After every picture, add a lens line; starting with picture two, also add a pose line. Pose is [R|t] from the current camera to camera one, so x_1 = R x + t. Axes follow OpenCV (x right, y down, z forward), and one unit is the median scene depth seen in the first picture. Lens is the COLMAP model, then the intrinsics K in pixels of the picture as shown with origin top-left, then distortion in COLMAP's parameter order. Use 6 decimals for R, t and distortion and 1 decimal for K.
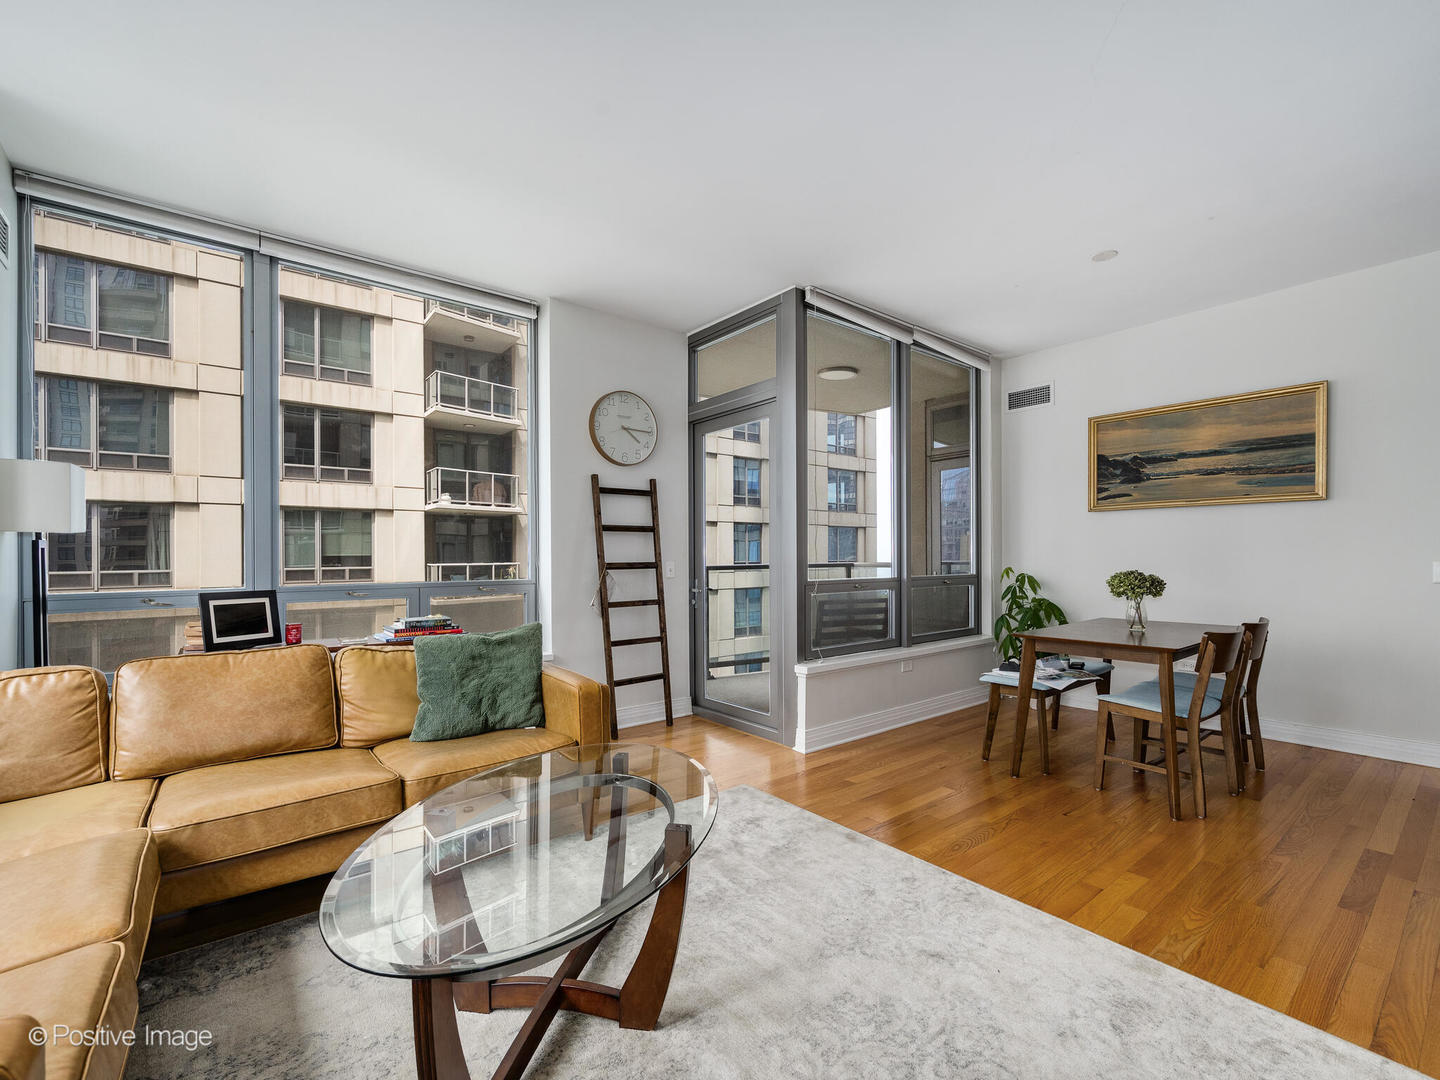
lens RADIAL K [[643.3, 0, 724.4], [0, 643.3, 564.6], [0, 0, 1]] dist [-0.003433, 0.000165]
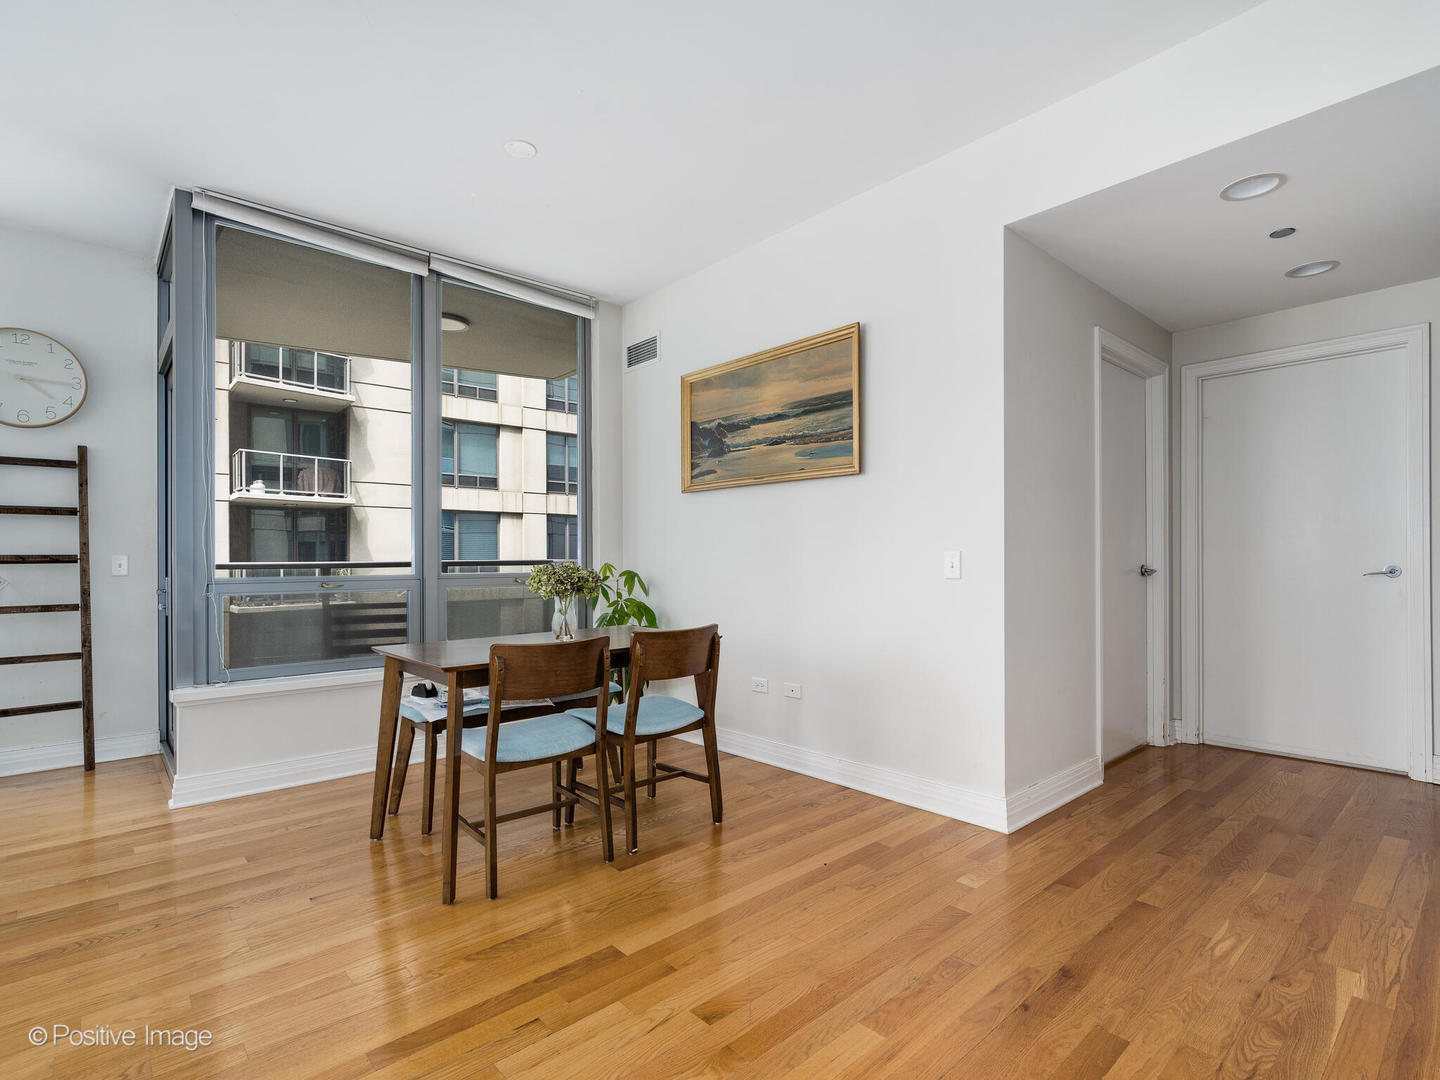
lens RADIAL K [[720.2, 0, 729.8], [0, 720.2, 565.0], [0, 0, 1]] dist [-0.000651, -0.001238]
pose [[0.998514, -0.000040, 0.054493, 0.581291], [0.000161, 0.999998, -0.002211, 0.009484], [-0.054493, 0.002216, 0.998512, 0.101922]]
